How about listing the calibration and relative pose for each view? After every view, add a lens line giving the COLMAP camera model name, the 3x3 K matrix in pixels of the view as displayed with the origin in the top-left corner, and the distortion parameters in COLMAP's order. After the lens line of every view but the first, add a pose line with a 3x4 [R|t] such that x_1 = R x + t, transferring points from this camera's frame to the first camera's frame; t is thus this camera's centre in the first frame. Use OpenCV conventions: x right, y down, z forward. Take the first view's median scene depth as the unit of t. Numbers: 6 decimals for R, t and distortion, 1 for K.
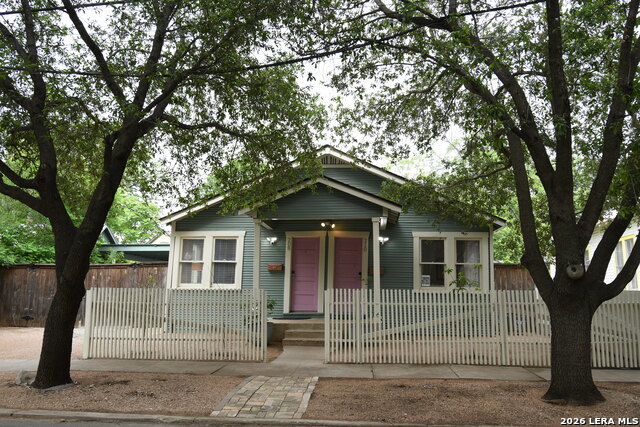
lens RADIAL K [[531.4, 0, 320.0], [0, 531.4, 213.5], [0, 0, 1]] dist [-0.003680, -0.000701]
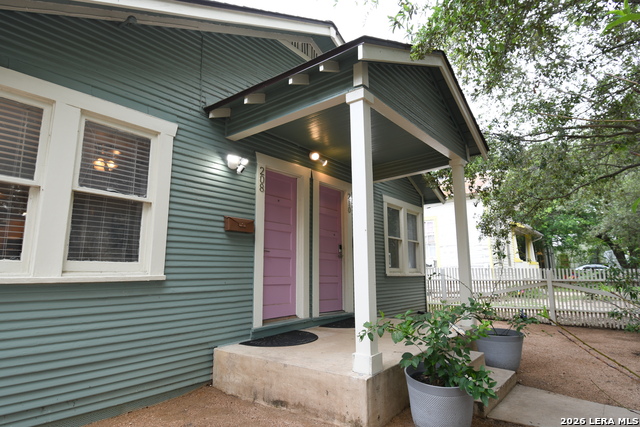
lens RADIAL K [[376.5, 0, 320.0], [0, 376.5, 213.5], [0, 0, 1]] dist [-0.000670, 0.000025]
pose [[0.535535, 0.115220, 0.836616, -0.311801], [-0.114630, 0.991398, -0.063160, 0.104061], [-0.836697, -0.062077, 0.544136, 0.777048]]
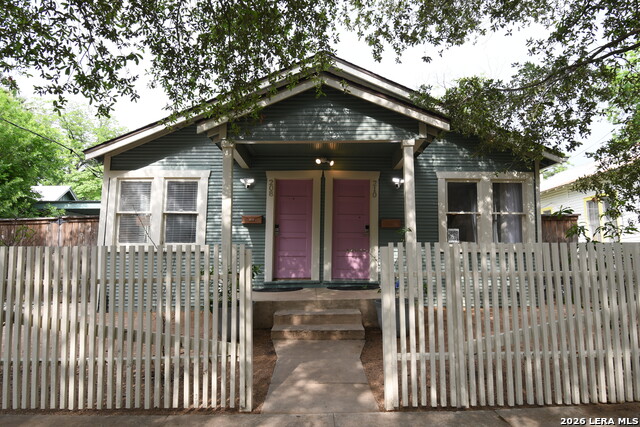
lens RADIAL K [[412.4, 0, 320.0], [0, 412.4, 213.5], [0, 0, 1]] dist [-0.006416, -0.003378]
pose [[0.993769, -0.002061, 0.111442, -0.055221], [-0.003342, 0.998829, 0.048269, 0.065552], [-0.111411, -0.048340, 0.992598, 0.429800]]
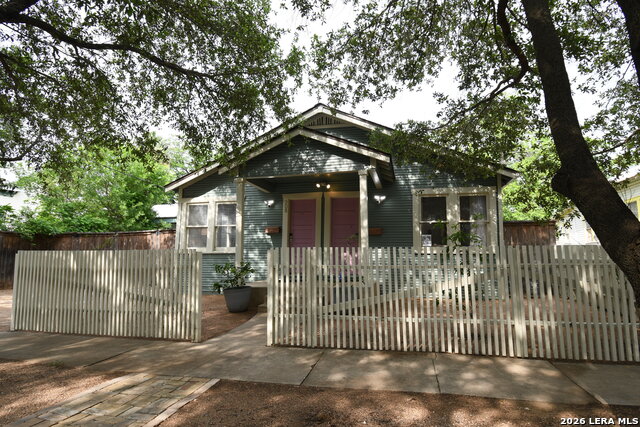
lens RADIAL K [[376.5, 0, 320.0], [0, 376.5, 213.5], [0, 0, 1]] dist [-0.000670, 0.000025]
pose [[0.989868, -0.027596, -0.139285, 0.104479], [0.032342, 0.998967, 0.031922, 0.050658], [0.138260, -0.036103, 0.989738, 0.308995]]
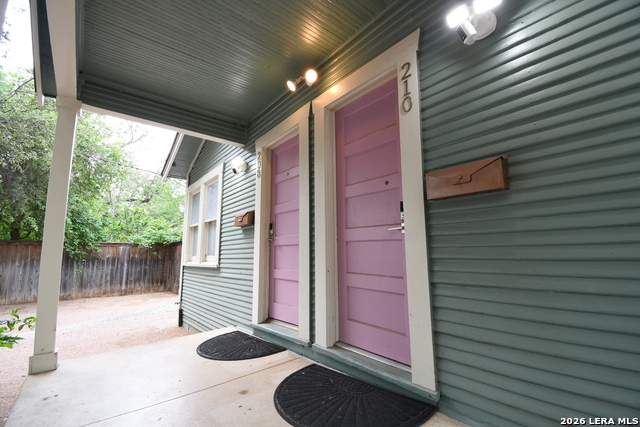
lens RADIAL K [[284.3, 0, 320.0], [0, 284.3, 213.5], [0, 0, 1]] dist [-0.001160, -0.000104]
pose [[0.703703, -0.123447, -0.699688, 0.141353], [0.122128, 0.991149, -0.052041, 0.117992], [0.699919, -0.048830, 0.712551, 0.870657]]
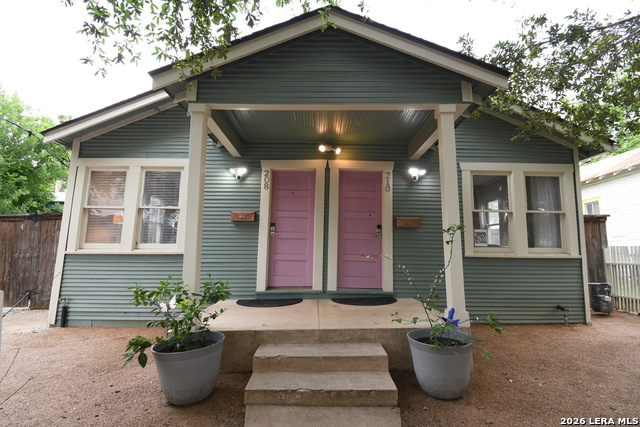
lens RADIAL K [[312.9, 0, 320.0], [0, 312.9, 213.5], [0, 0, 1]] dist [-0.002972, -0.000802]
pose [[0.994228, 0.007361, 0.107038, -0.035150], [-0.010612, 0.999499, 0.029831, 0.086268], [-0.106765, -0.030795, 0.993807, 0.632295]]
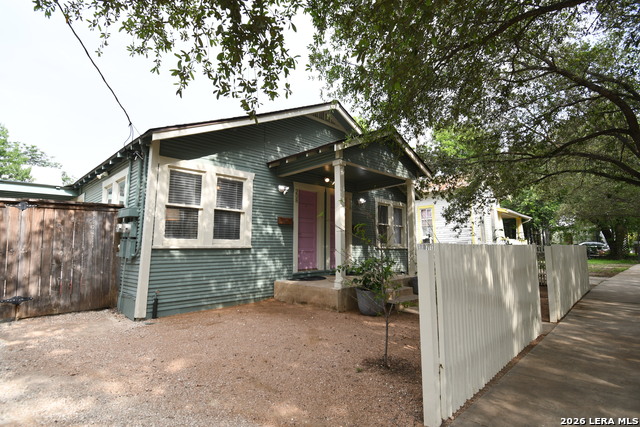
lens RADIAL K [[324.2, 0, 320.0], [0, 324.2, 213.5], [0, 0, 1]] dist [-0.007414, -0.001088]
pose [[0.628767, 0.070361, 0.774404, -0.459160], [-0.110003, 0.993931, -0.000991, 0.083718], [-0.769773, -0.084563, 0.632691, 0.625835]]
